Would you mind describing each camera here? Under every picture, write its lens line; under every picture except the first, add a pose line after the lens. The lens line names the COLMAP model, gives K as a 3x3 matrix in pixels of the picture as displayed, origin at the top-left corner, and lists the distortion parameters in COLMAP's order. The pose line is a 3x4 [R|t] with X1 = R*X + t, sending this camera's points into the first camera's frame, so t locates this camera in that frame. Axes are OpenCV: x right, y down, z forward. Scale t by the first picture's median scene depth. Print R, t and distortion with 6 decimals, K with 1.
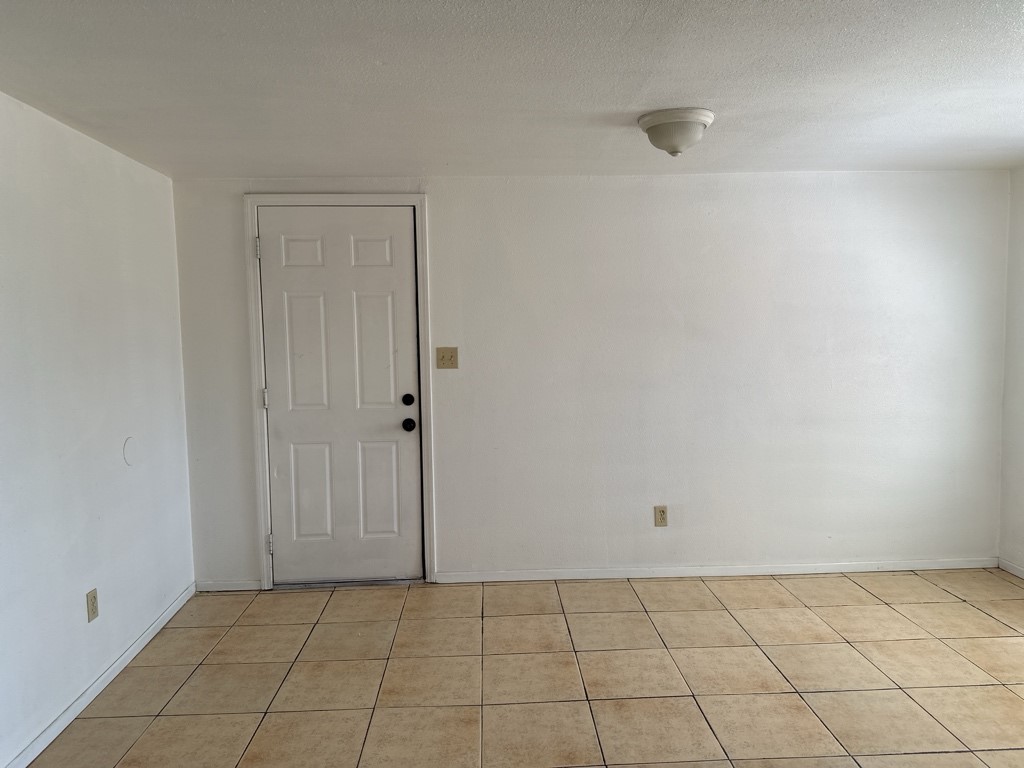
lens RADIAL K [[717.8, 0, 509.3], [0, 717.8, 398.1], [0, 0, 1]] dist [0.112231, -0.143833]
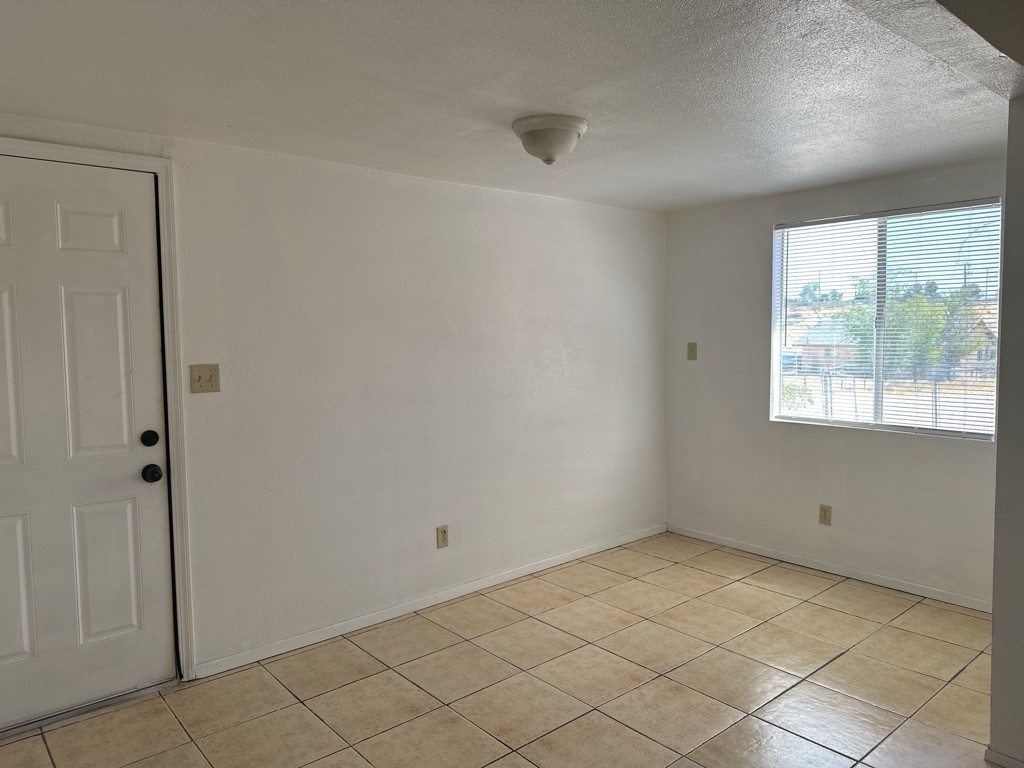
lens RADIAL K [[728.4, 0, 510.2], [0, 728.4, 396.0], [0, 0, 1]] dist [0.086221, -0.101152]
pose [[0.781824, -0.051184, 0.621395, -0.317350], [0.059476, 0.998202, 0.007390, -0.024164], [-0.620656, 0.031180, 0.783463, 0.192131]]
